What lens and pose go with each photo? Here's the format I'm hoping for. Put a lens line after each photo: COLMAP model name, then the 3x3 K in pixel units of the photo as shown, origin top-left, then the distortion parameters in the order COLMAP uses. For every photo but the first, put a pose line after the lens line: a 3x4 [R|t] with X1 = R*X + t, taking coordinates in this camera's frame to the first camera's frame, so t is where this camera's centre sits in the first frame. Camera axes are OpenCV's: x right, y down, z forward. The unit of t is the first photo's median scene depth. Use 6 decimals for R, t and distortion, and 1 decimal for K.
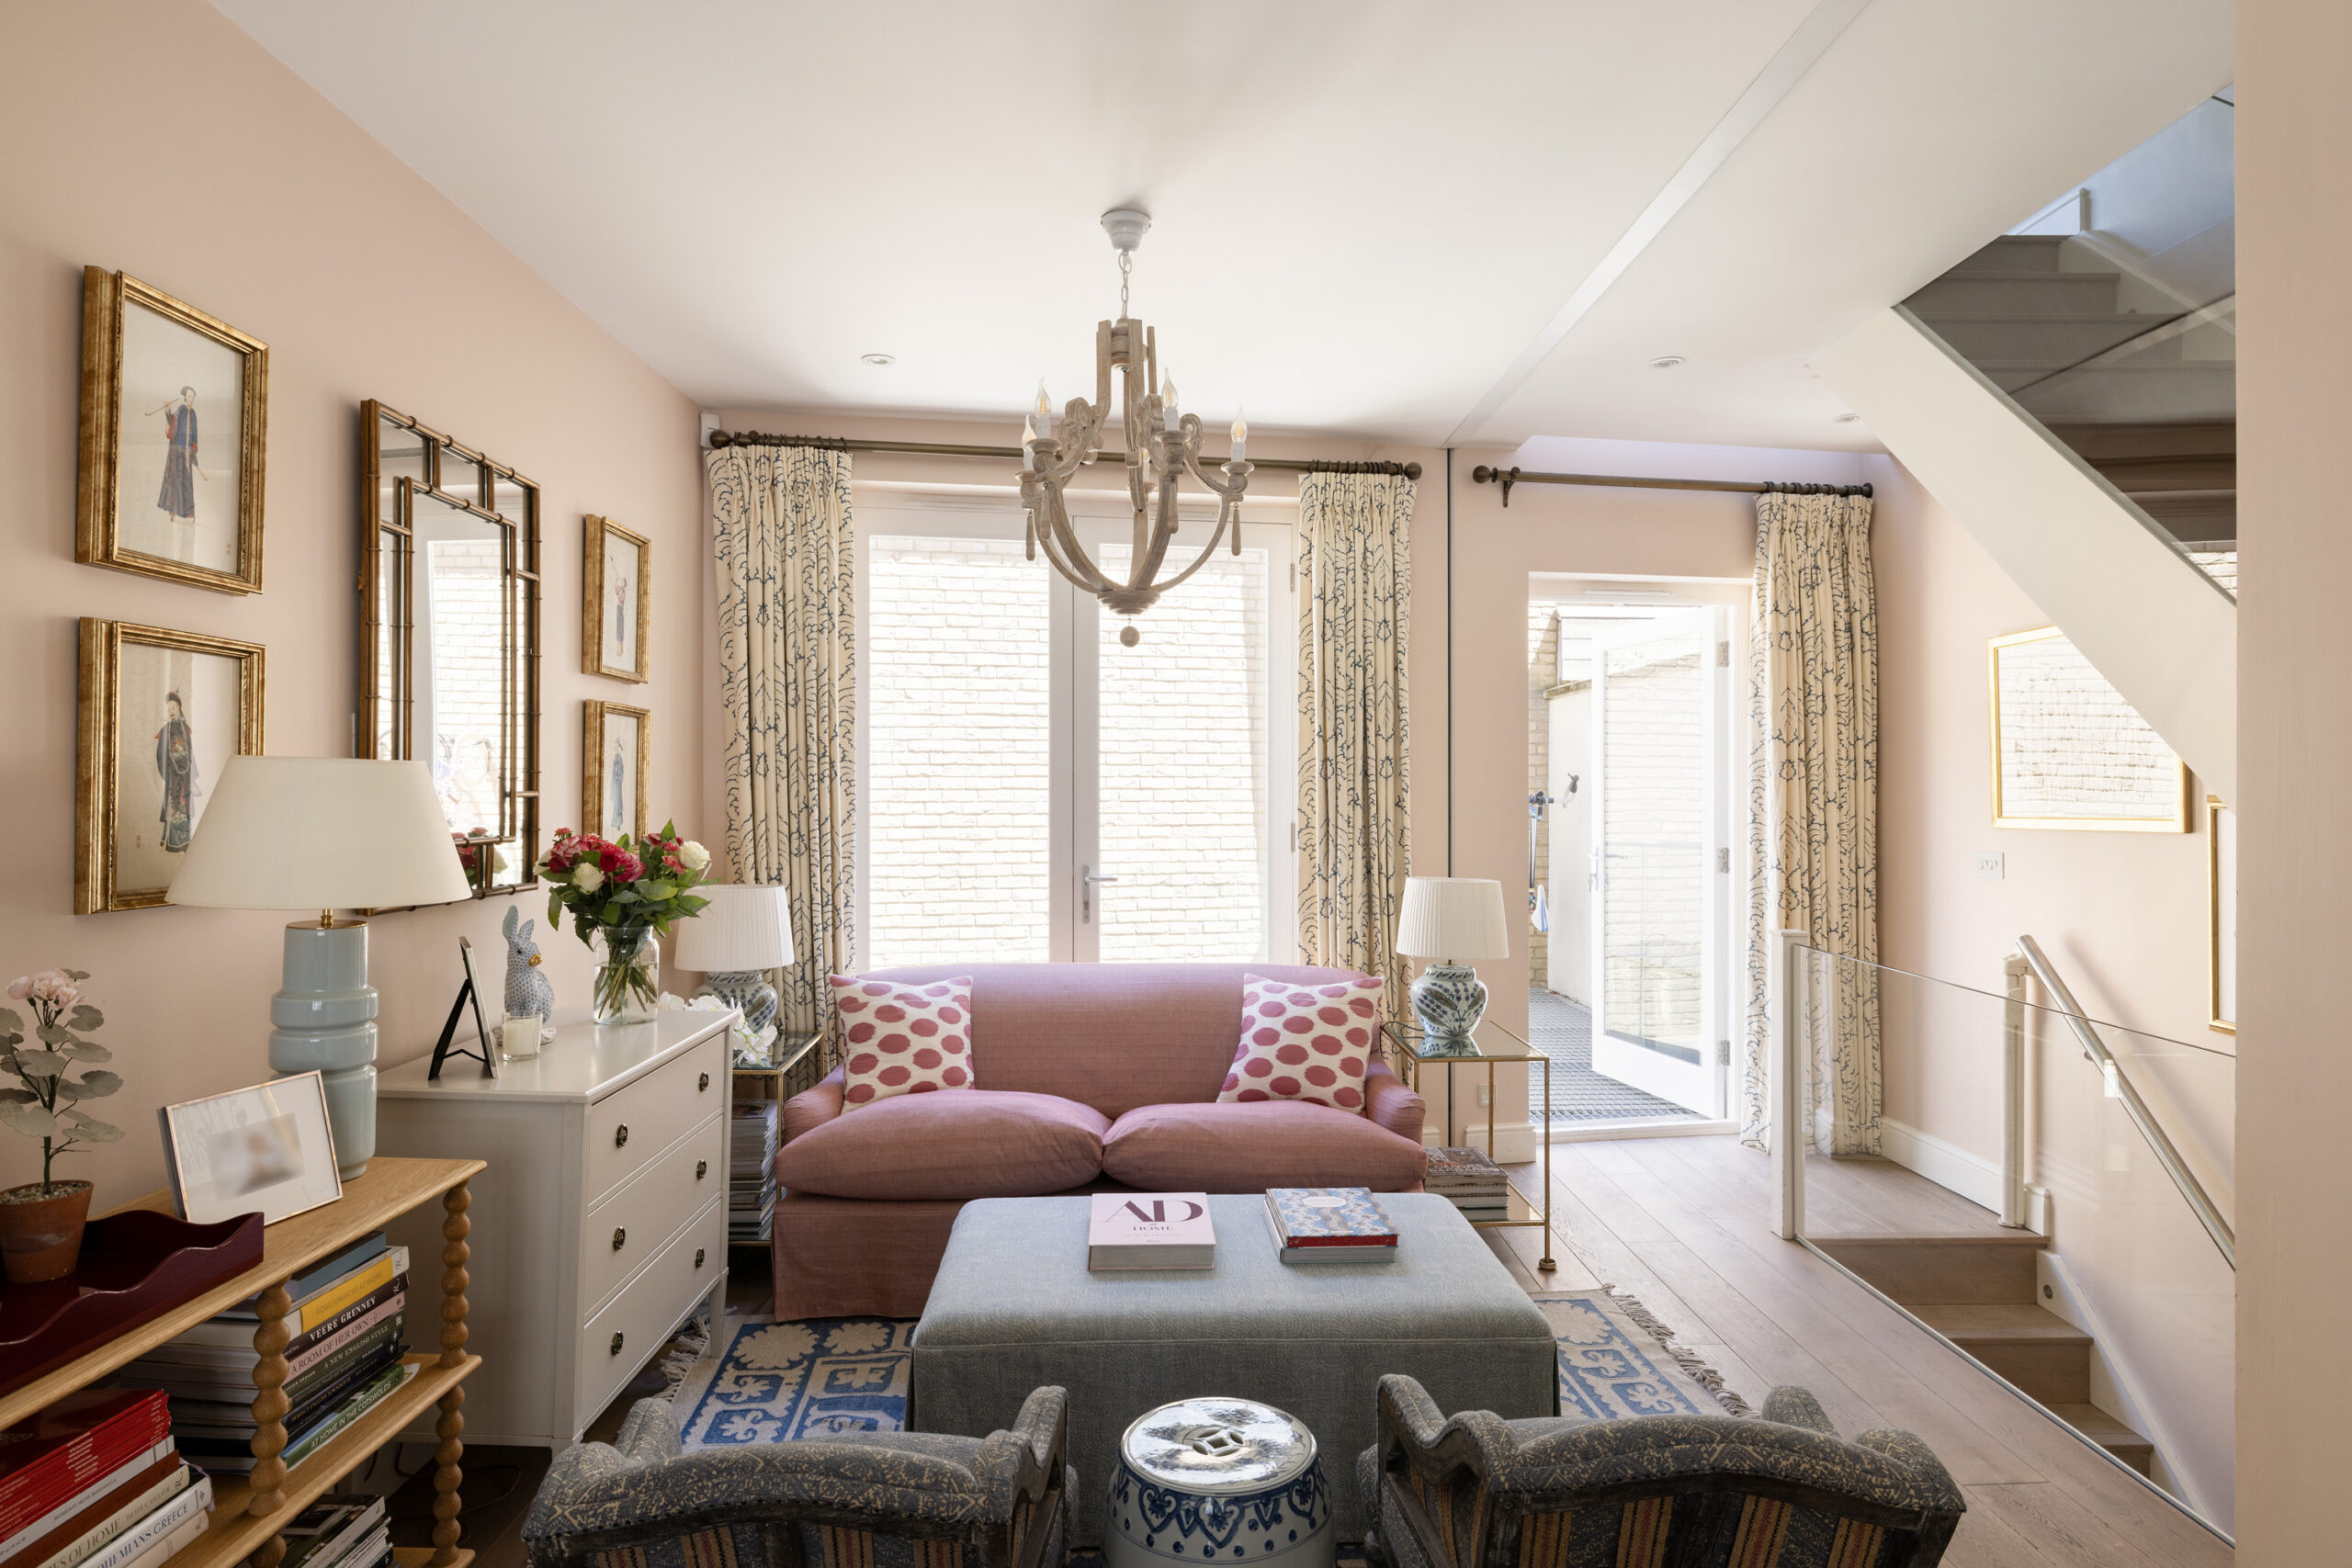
lens RADIAL K [[1292.7, 0, 1176.0], [0, 1292.7, 784.0], [0, 0, 1]] dist [0.000923, 0.000217]
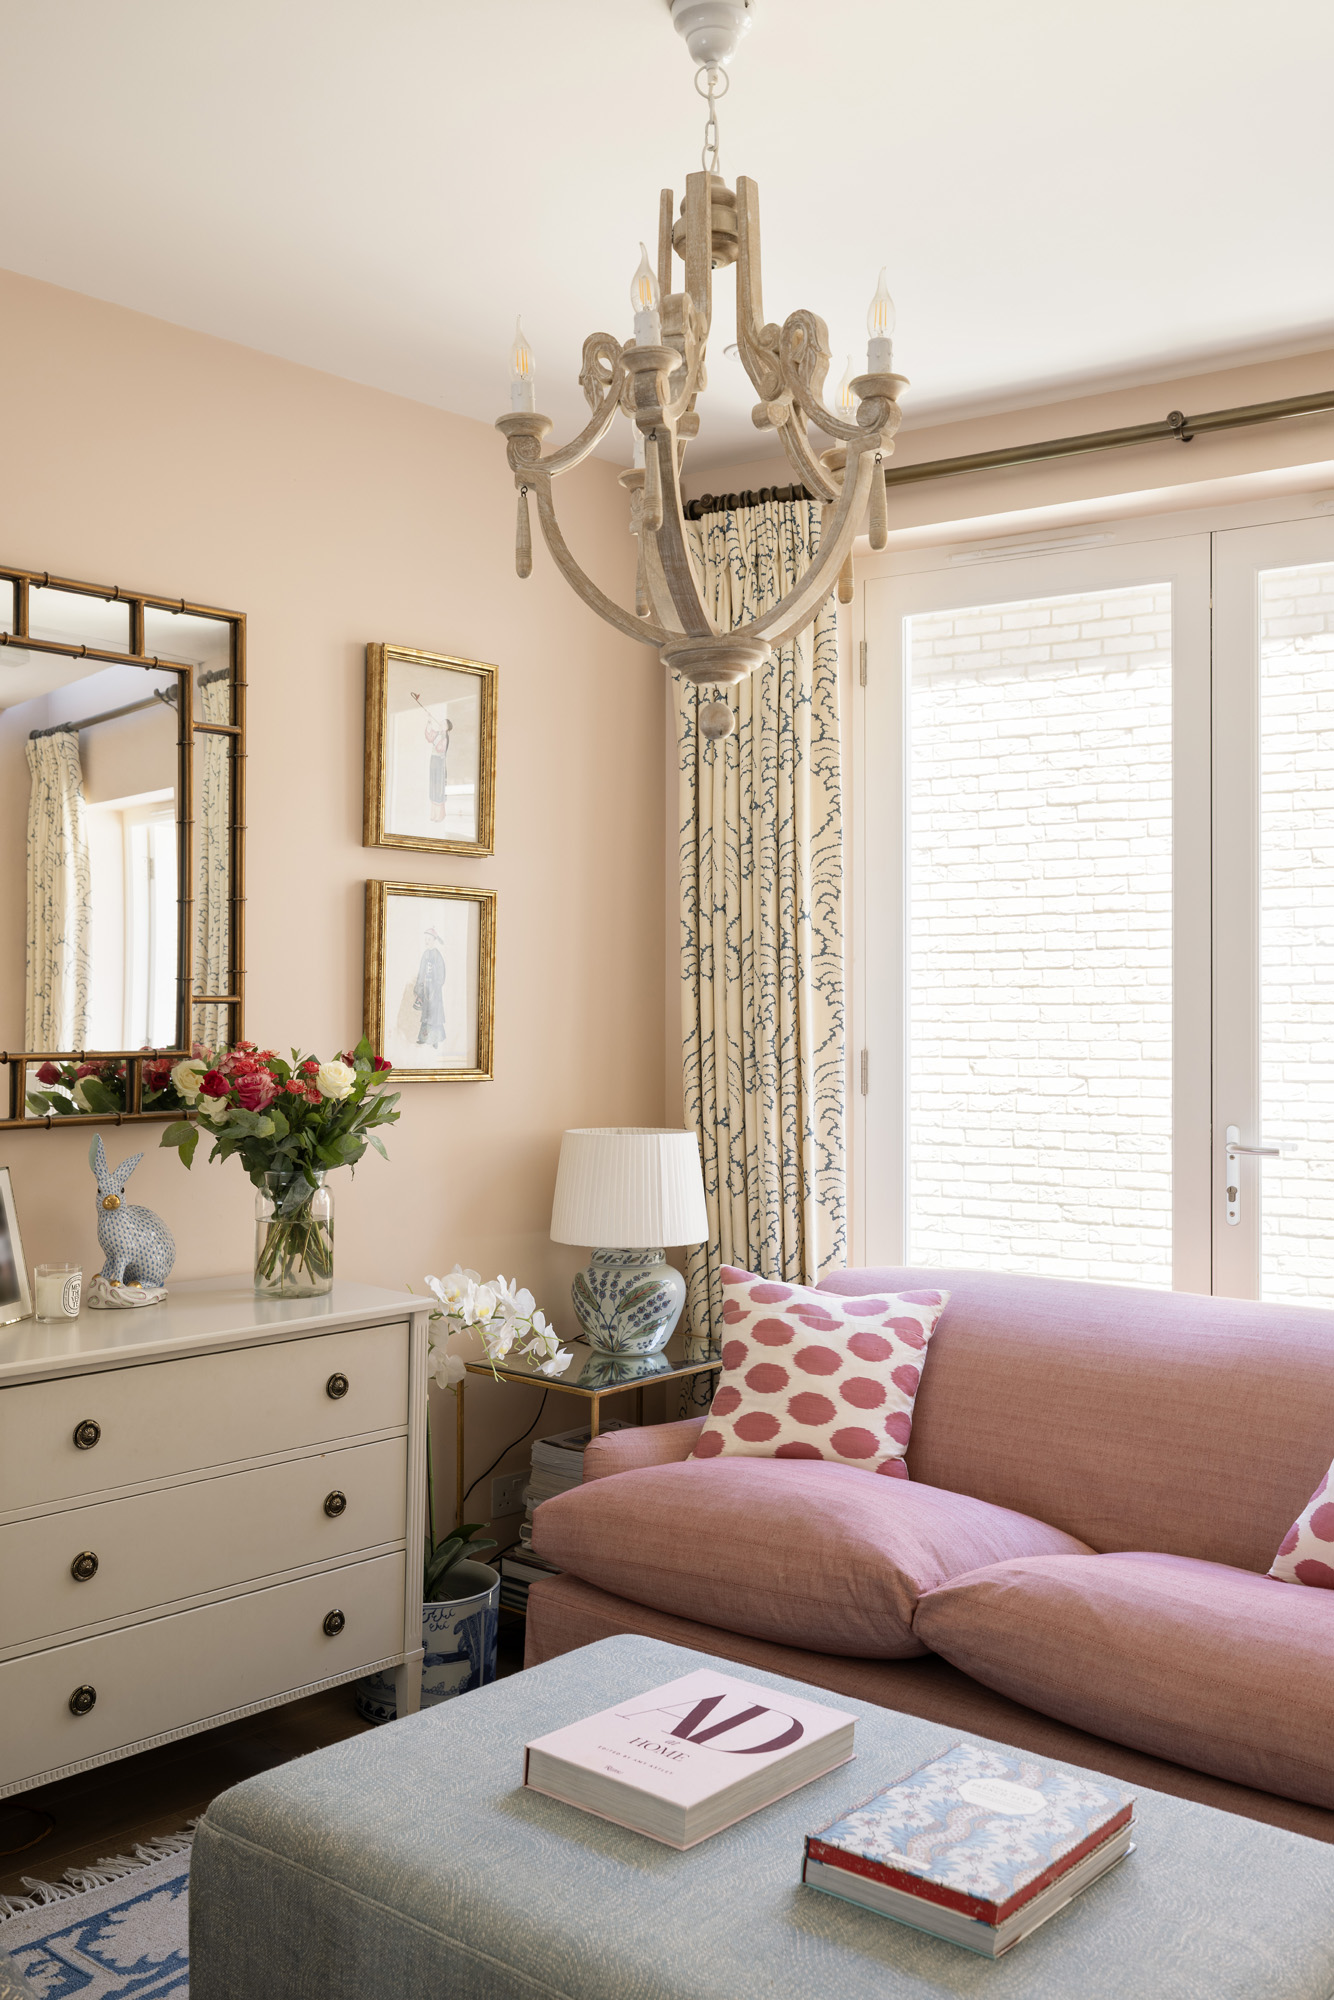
lens RADIAL K [[1783.4, 0, 667.0], [0, 1783.4, 1000.0], [0, 0, 1]] dist [-0.002532, 0.001618]
pose [[0.734439, -0.004791, -0.678657, 0.352346], [0.003204, 0.999988, -0.003593, 0.010352], [0.678667, 0.000465, 0.734446, 0.286151]]
